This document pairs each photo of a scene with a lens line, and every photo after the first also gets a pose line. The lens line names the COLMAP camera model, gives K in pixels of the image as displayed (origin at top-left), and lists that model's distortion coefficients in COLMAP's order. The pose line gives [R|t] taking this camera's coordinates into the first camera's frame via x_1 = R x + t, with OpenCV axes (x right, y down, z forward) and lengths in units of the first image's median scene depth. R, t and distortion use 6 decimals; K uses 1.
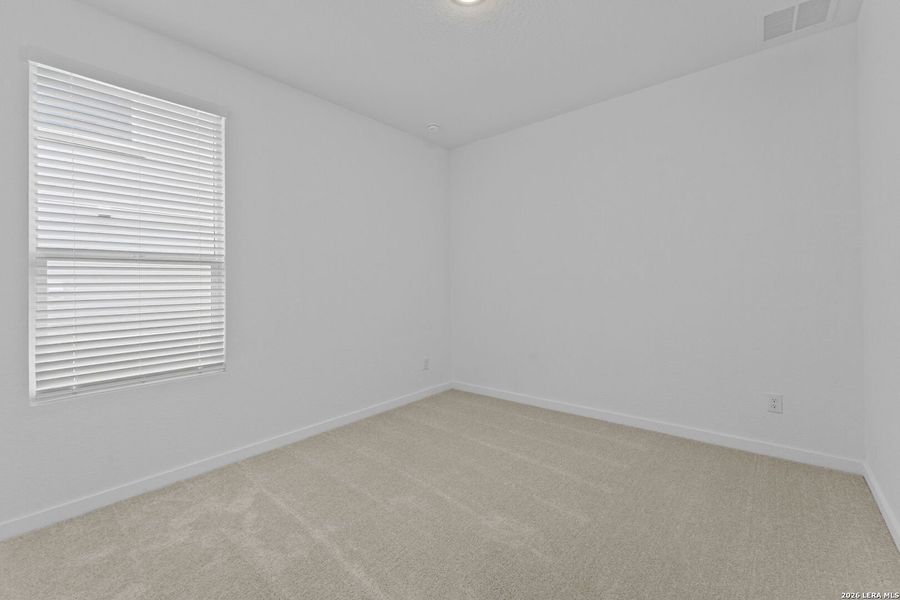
lens RADIAL K [[368.5, 0, 451.2], [0, 368.5, 299.0], [0, 0, 1]] dist [0.003191, 0.000930]
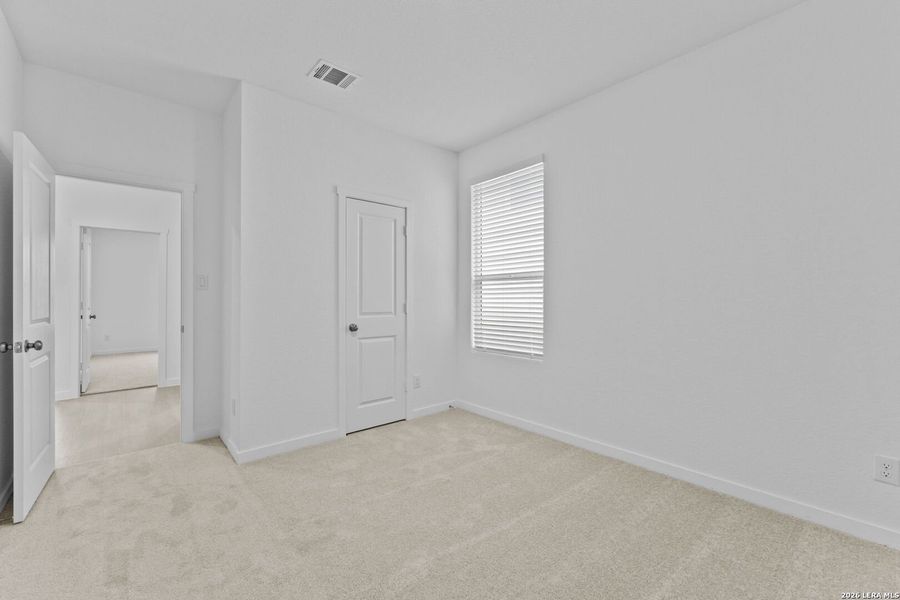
lens RADIAL K [[368.5, 0, 451.2], [0, 368.5, 299.0], [0, 0, 1]] dist [0.003191, 0.000930]
pose [[-0.136434, 0.012560, -0.990570, 0.721275], [-0.027097, 0.999498, 0.016405, -0.032198], [0.990279, 0.029079, -0.136025, 0.891794]]
